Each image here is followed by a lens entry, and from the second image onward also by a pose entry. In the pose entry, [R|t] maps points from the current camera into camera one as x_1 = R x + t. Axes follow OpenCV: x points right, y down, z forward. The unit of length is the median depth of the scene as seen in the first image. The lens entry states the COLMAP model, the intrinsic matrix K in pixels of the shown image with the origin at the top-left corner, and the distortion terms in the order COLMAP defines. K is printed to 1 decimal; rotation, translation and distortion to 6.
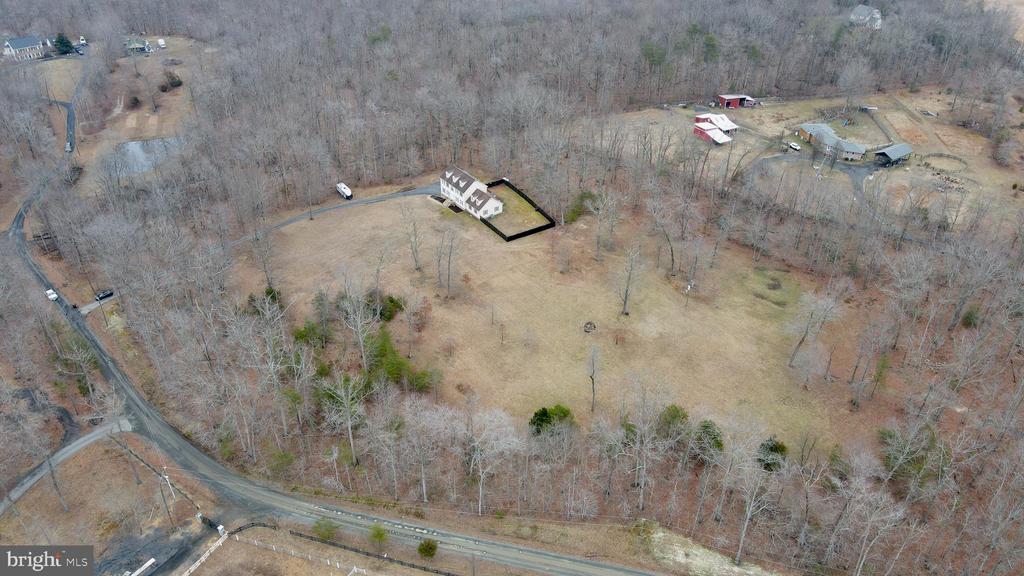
lens RADIAL K [[756.5, 0, 511.9], [0, 756.5, 297.2], [0, 0, 1]] dist [-0.004284, 0.040315]
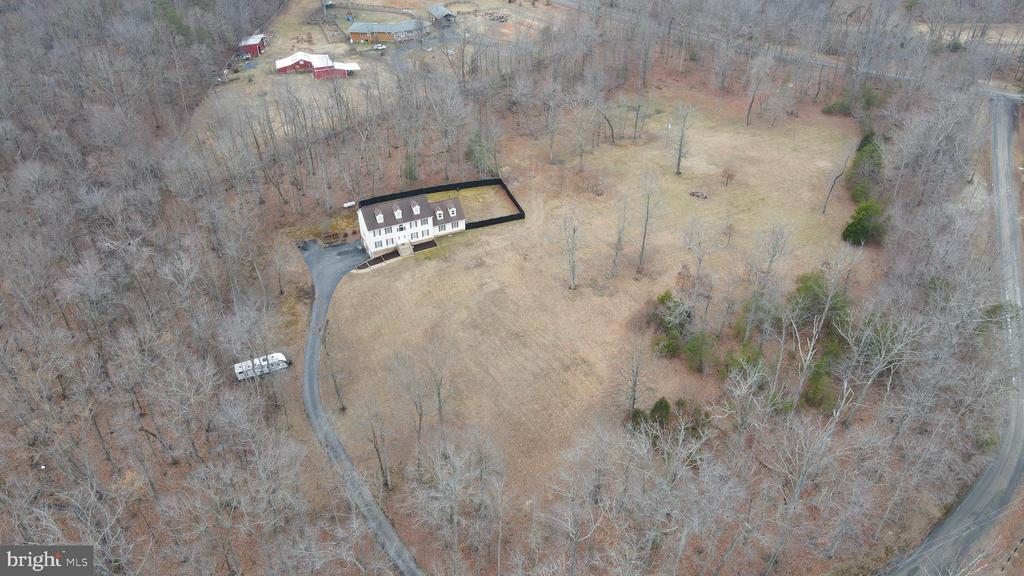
lens RADIAL K [[756.5, 0, 511.9], [0, 756.5, 297.2], [0, 0, 1]] dist [-0.004284, 0.040315]
pose [[0.182665, -0.597036, 0.781141, -0.708648], [0.553490, 0.719094, 0.420183, -0.369934], [-0.812578, 0.355601, 0.461807, 0.694628]]
